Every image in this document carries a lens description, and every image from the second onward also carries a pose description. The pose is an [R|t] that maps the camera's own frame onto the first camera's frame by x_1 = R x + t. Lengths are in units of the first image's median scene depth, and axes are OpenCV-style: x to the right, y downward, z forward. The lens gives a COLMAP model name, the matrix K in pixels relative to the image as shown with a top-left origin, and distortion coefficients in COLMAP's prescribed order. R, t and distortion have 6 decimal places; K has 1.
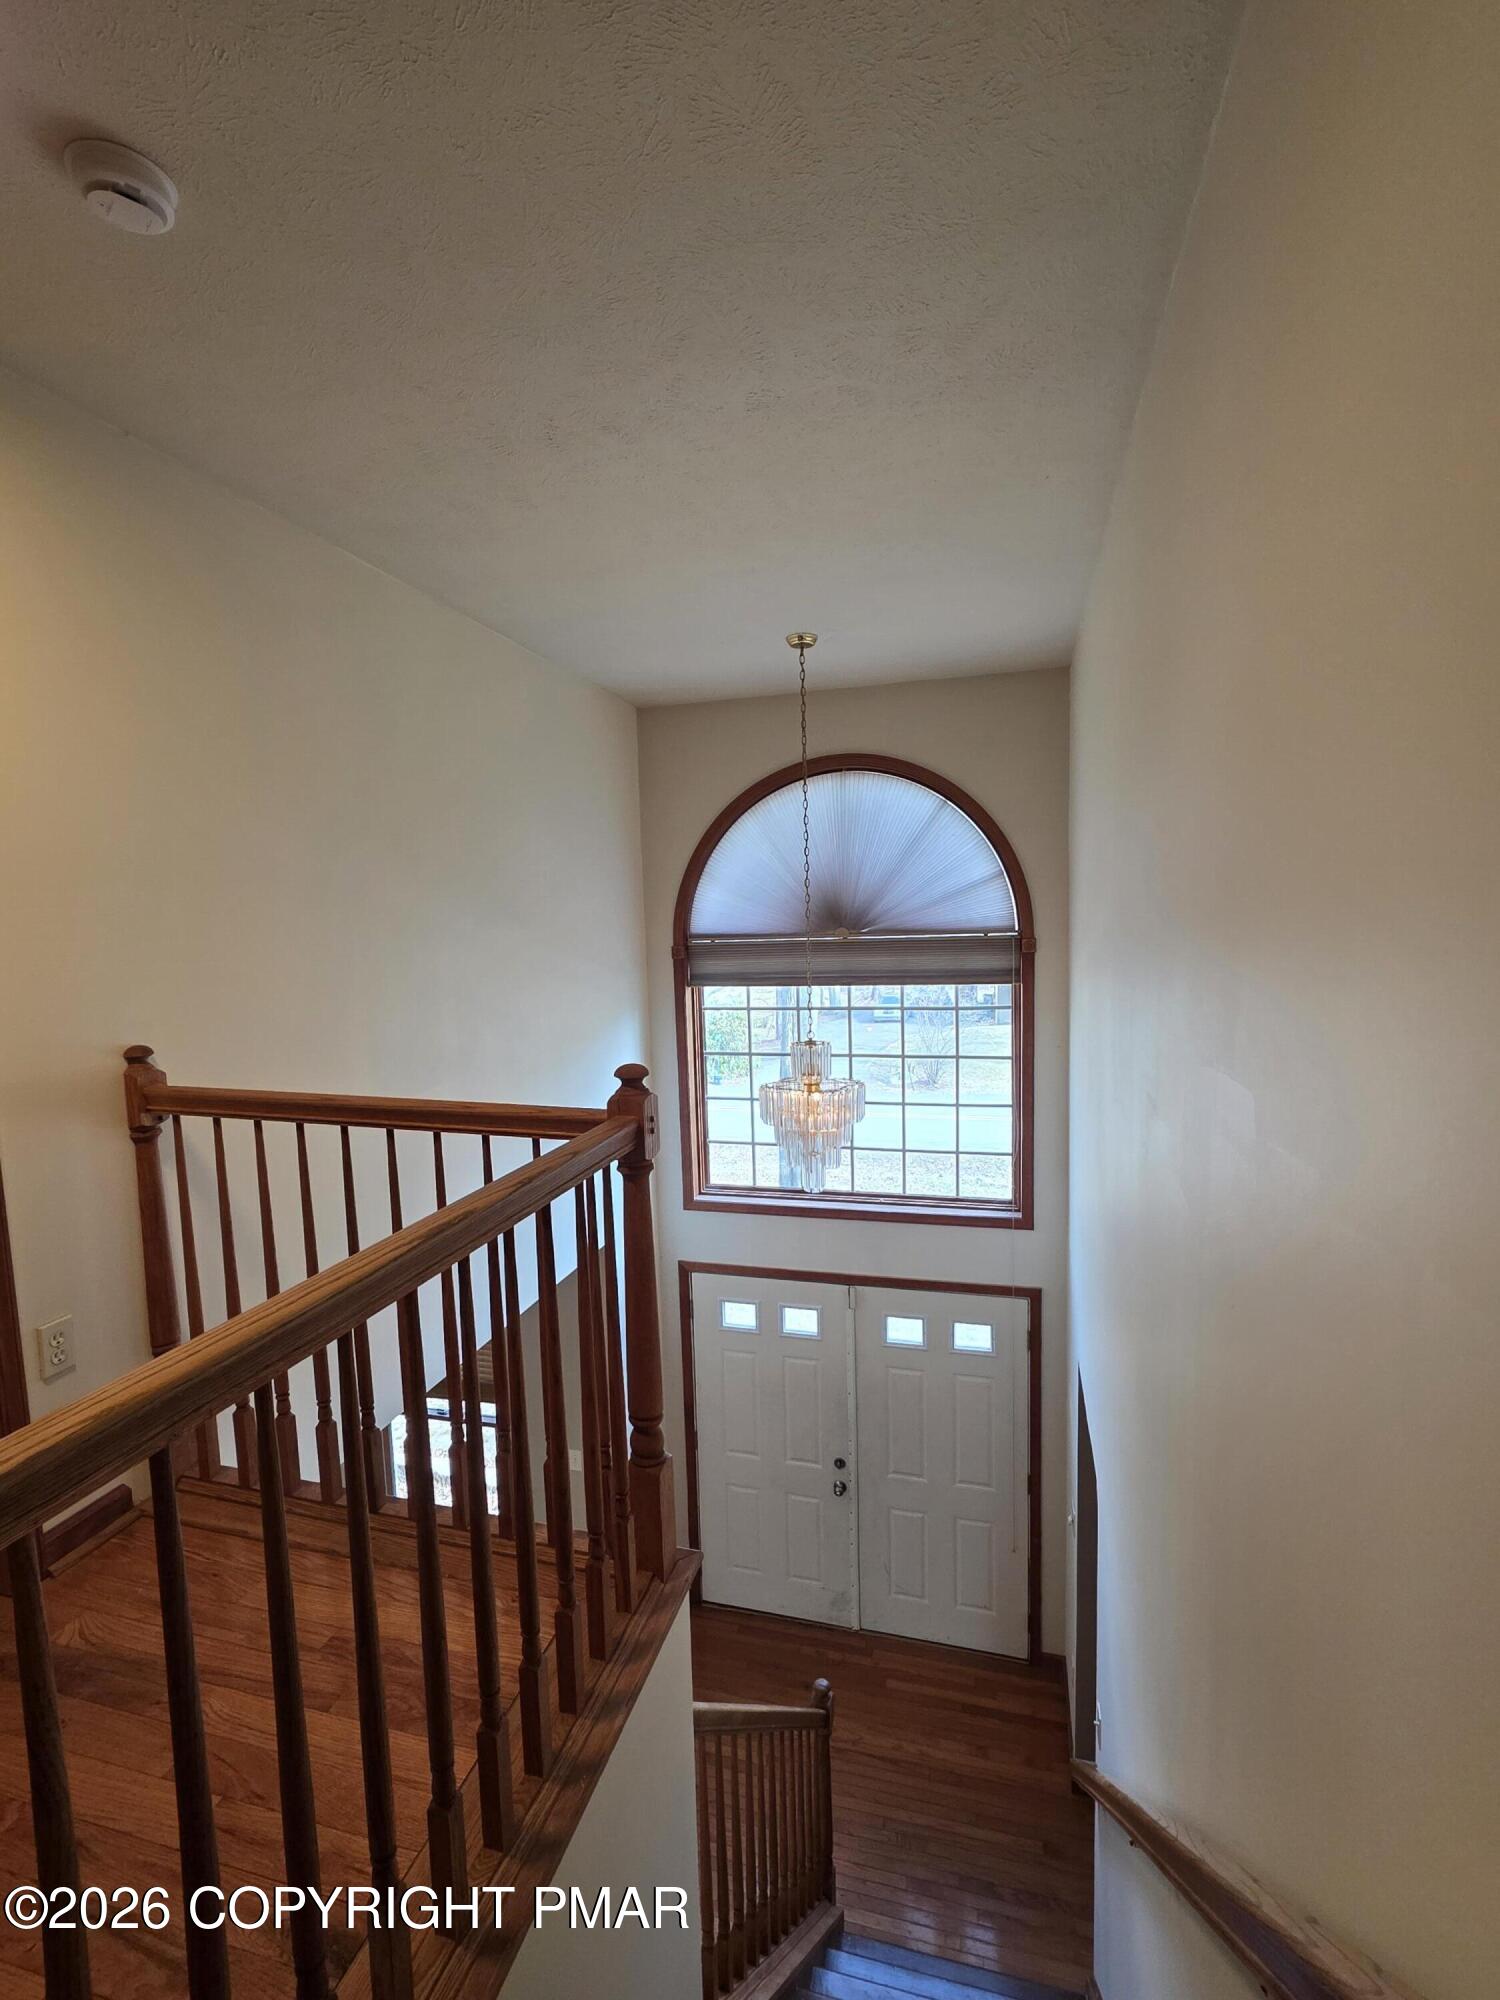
lens RADIAL K [[911.1, 0, 750.0], [0, 911.1, 1000.0], [0, 0, 1]] dist [0.000213, 0.000387]
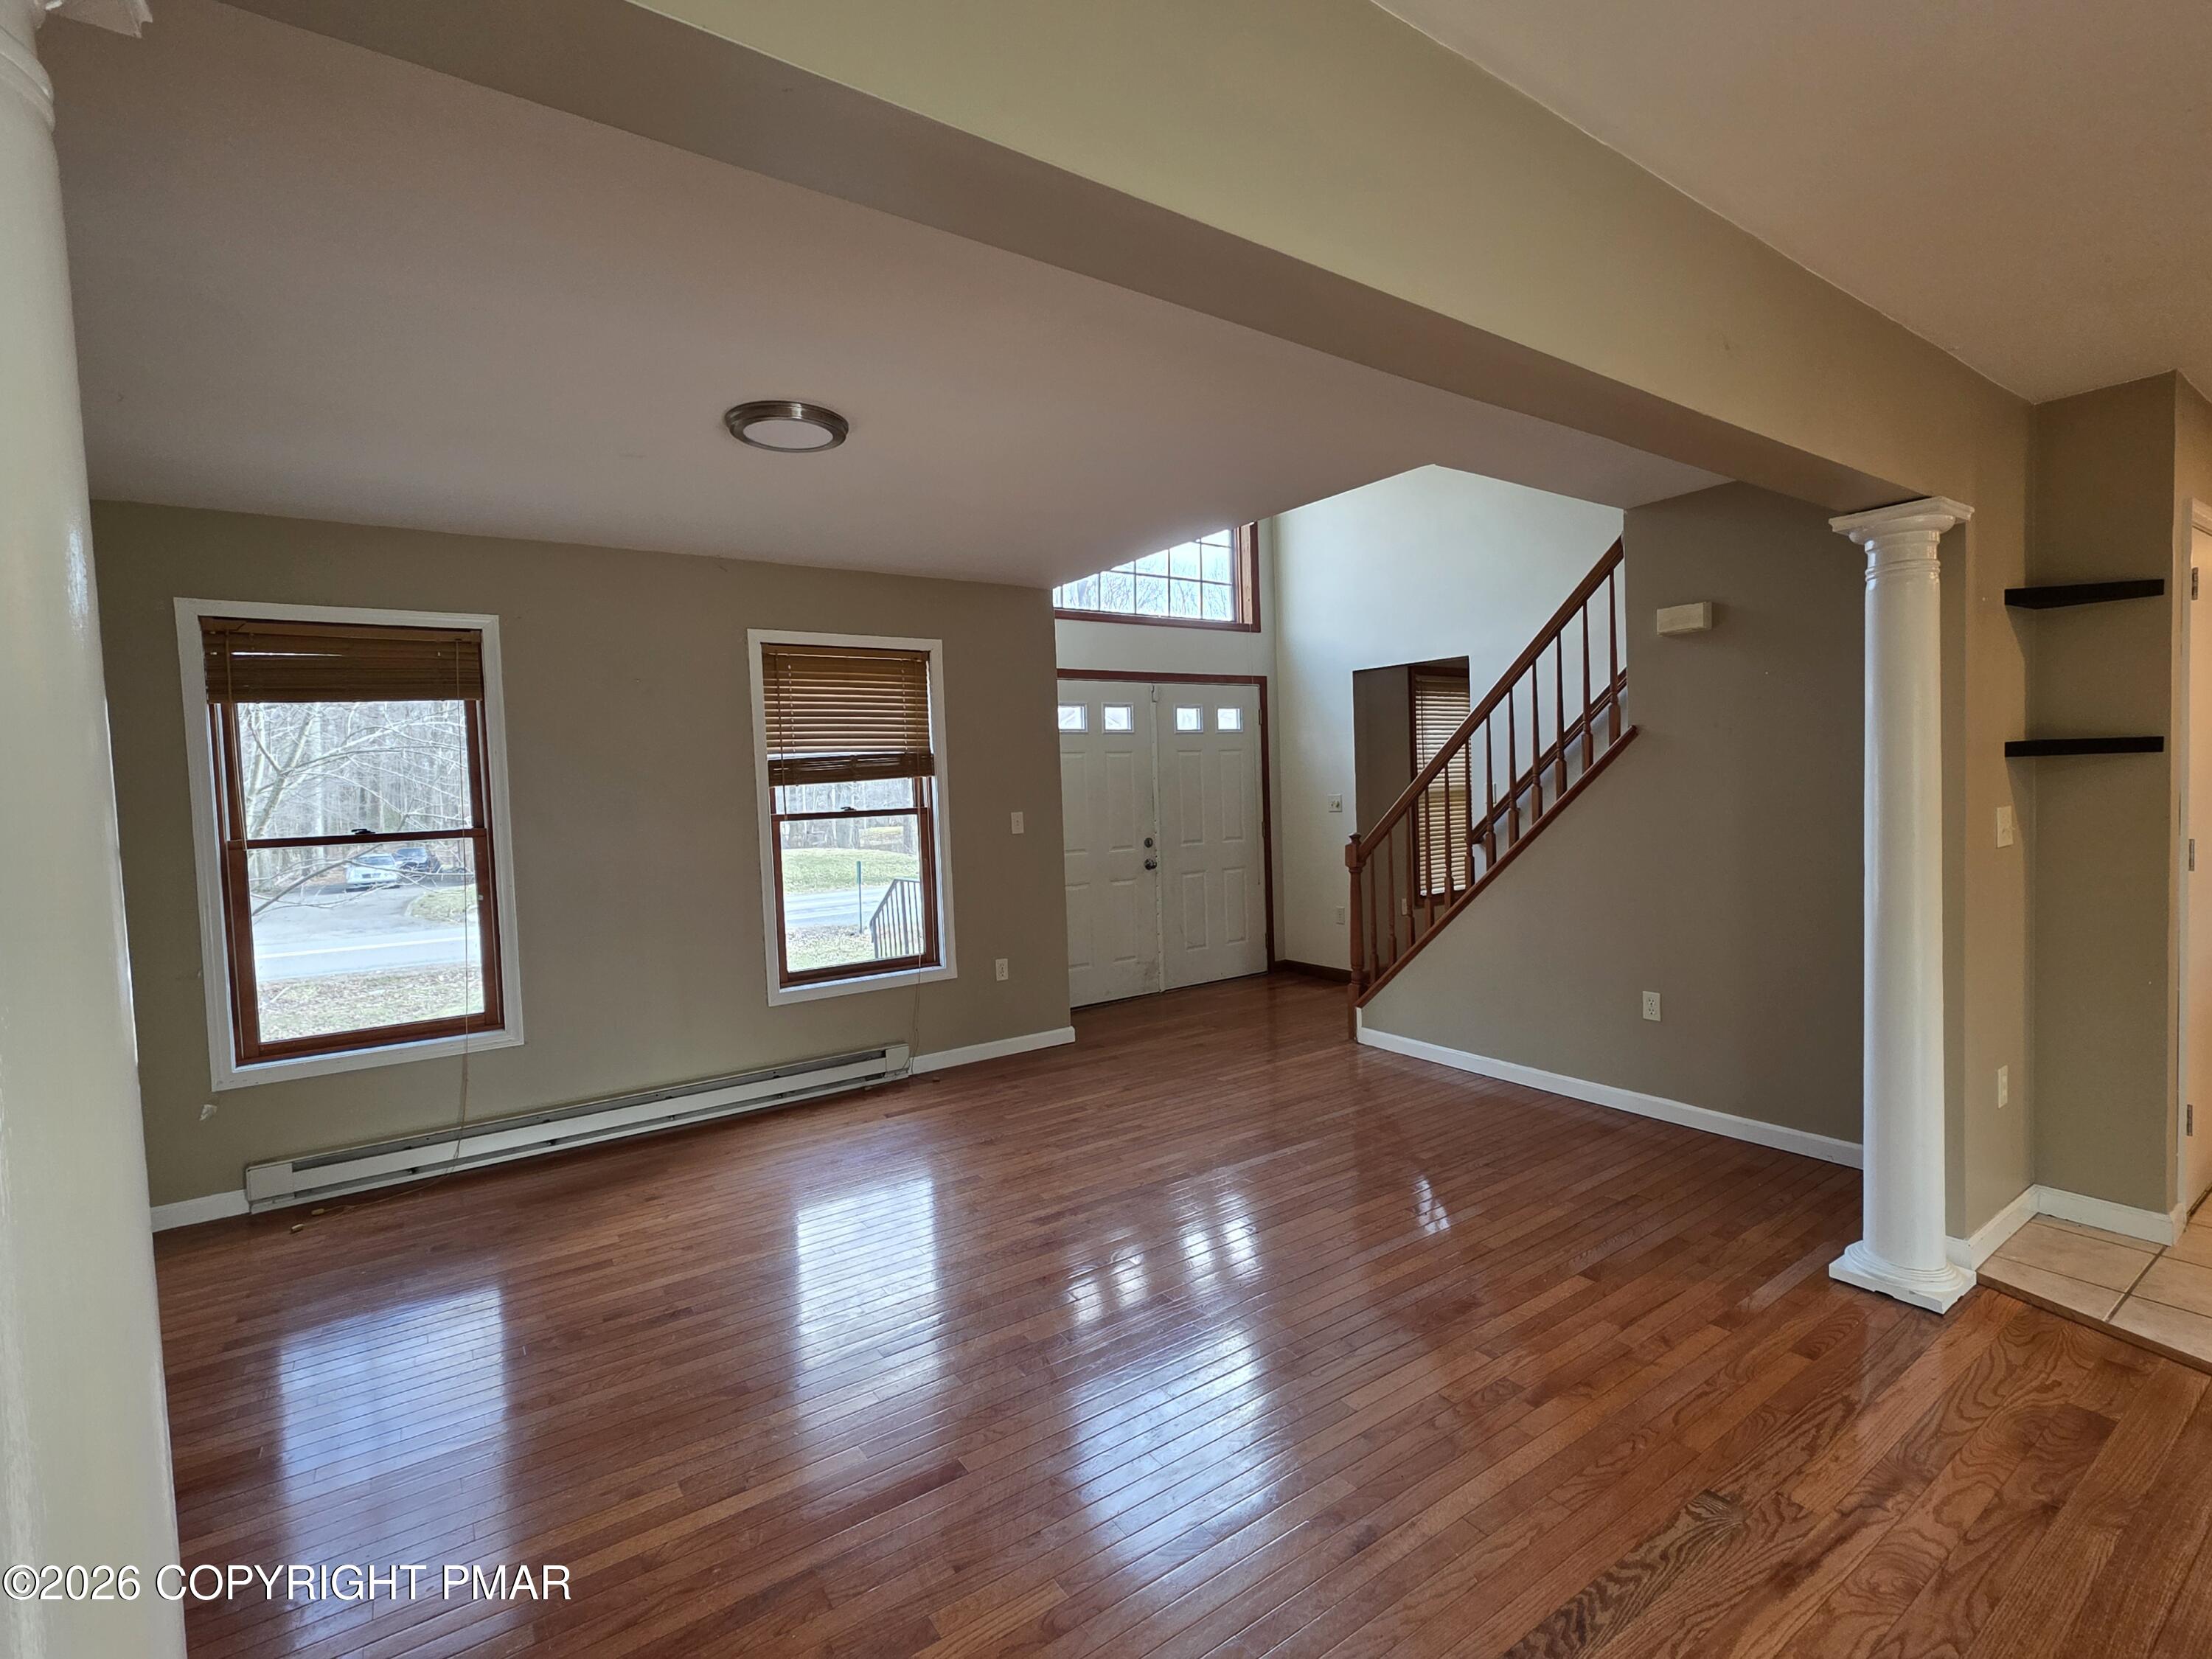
lens RADIAL K [[1015.4, 0, 1106.0], [0, 1015.4, 829.5], [0, 0, 1]] dist [-0.001226, -0.000161]
pose [[0.636069, -0.028177, 0.771117, -0.951598], [0.088908, 0.995354, -0.036966, 0.546862], [-0.766493, 0.092071, 0.635619, 0.224666]]
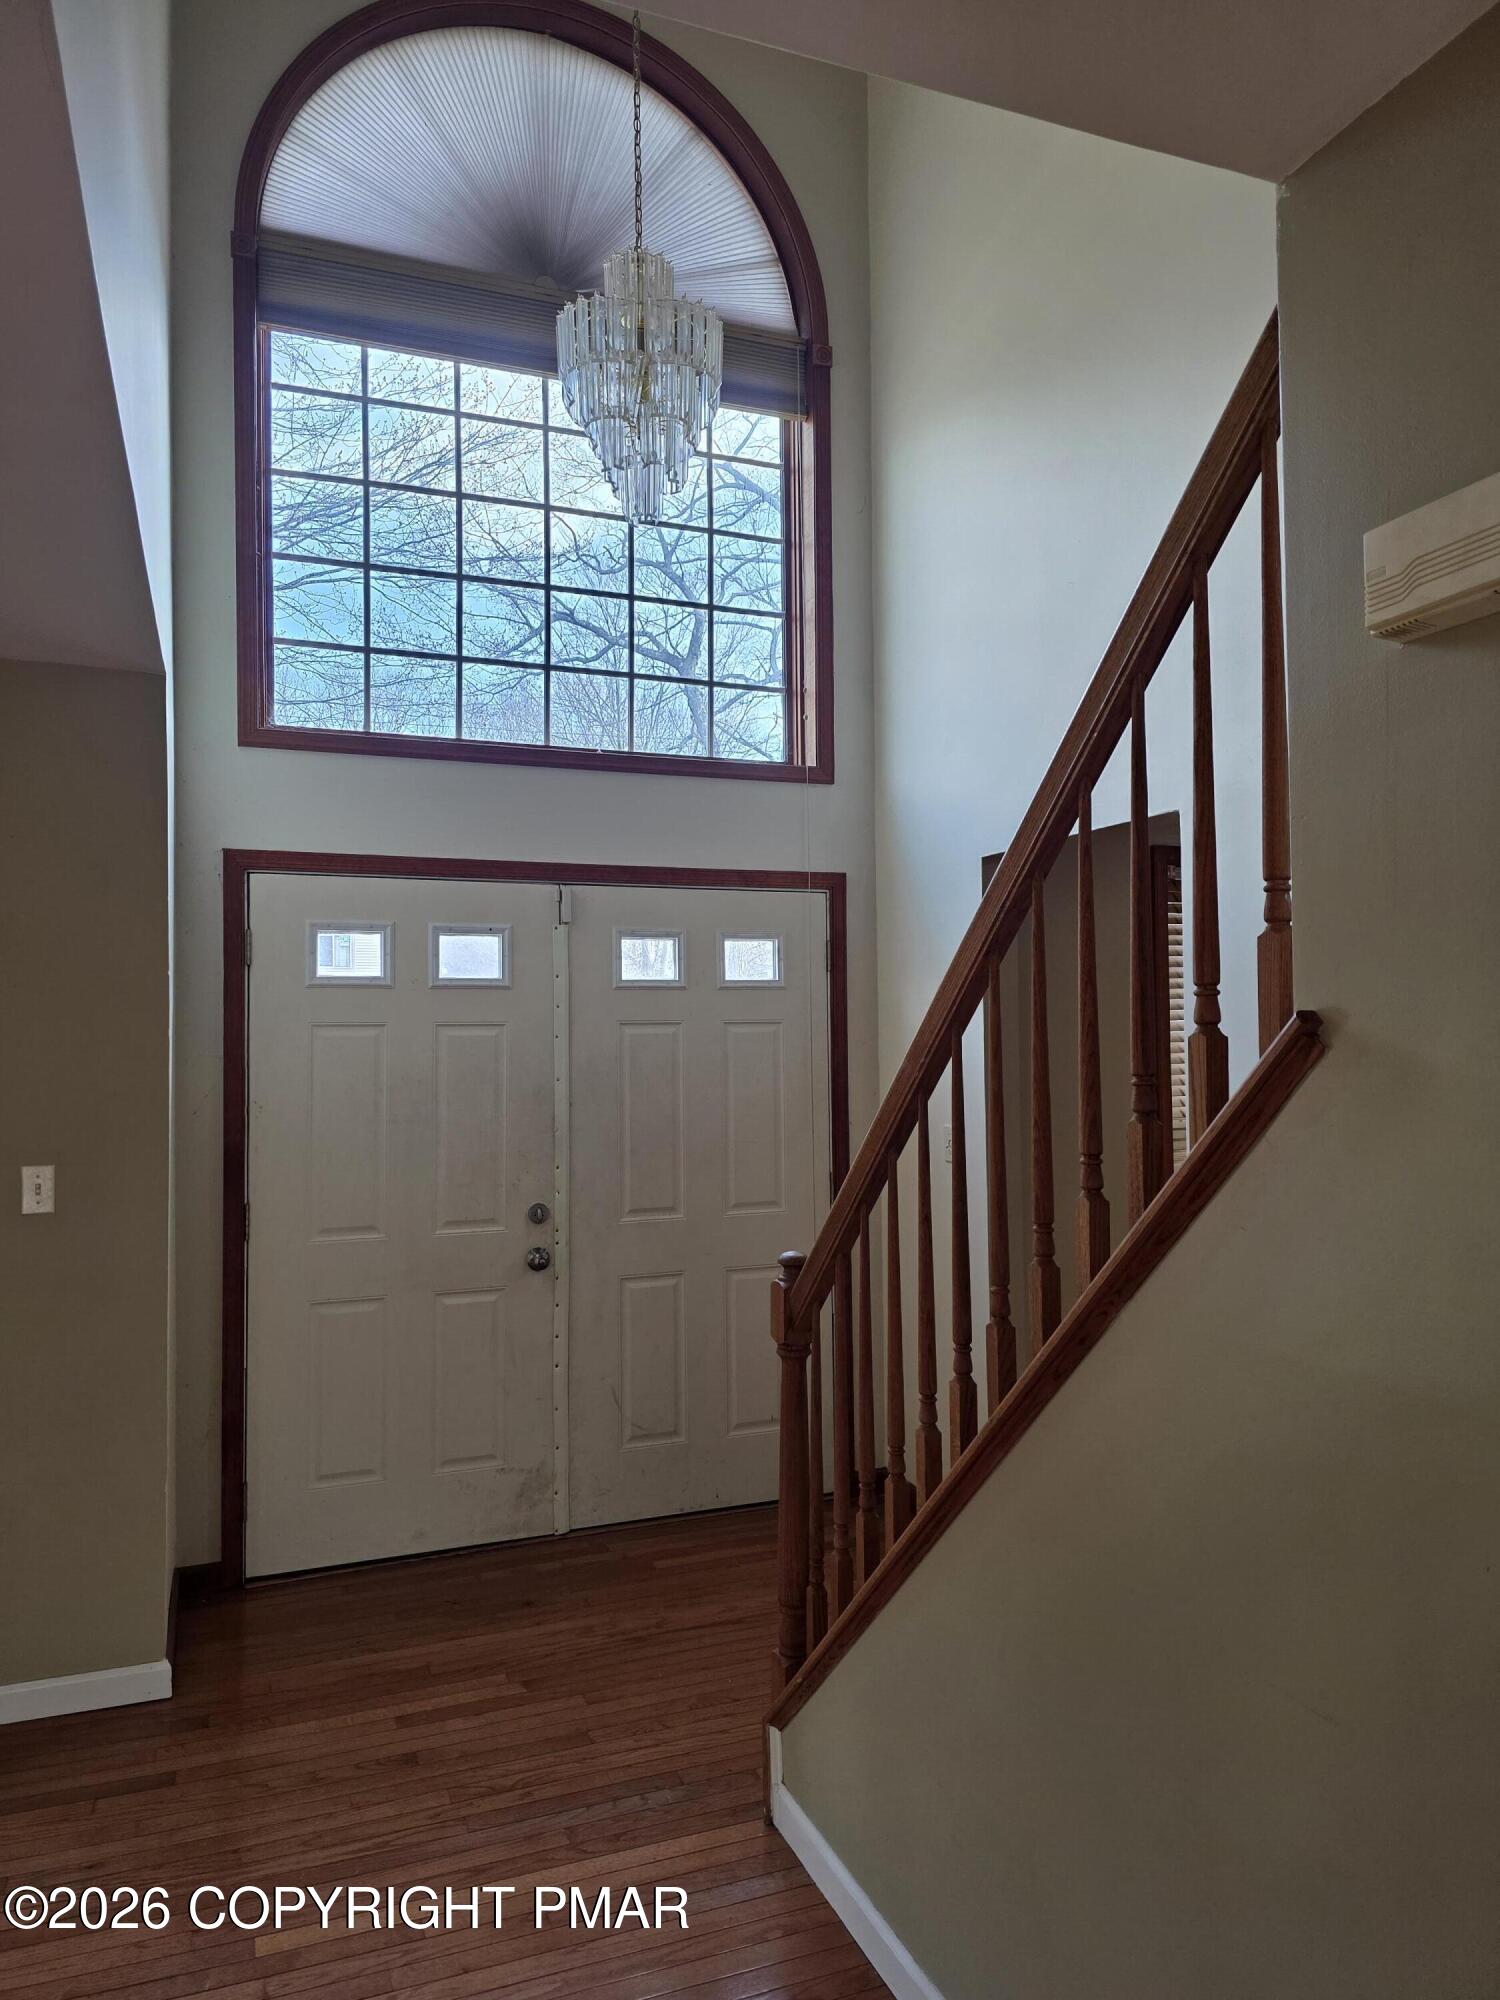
lens RADIAL K [[1344.3, 0, 729.5], [0, 1344.3, 1000.9], [0, 0, 1]] dist [0.065273, -0.061165]
pose [[0.808106, 0.037733, 0.587828, -0.303596], [0.042853, 0.991536, -0.122558, 0.496247], [-0.587477, 0.124230, 0.799649, 0.260998]]
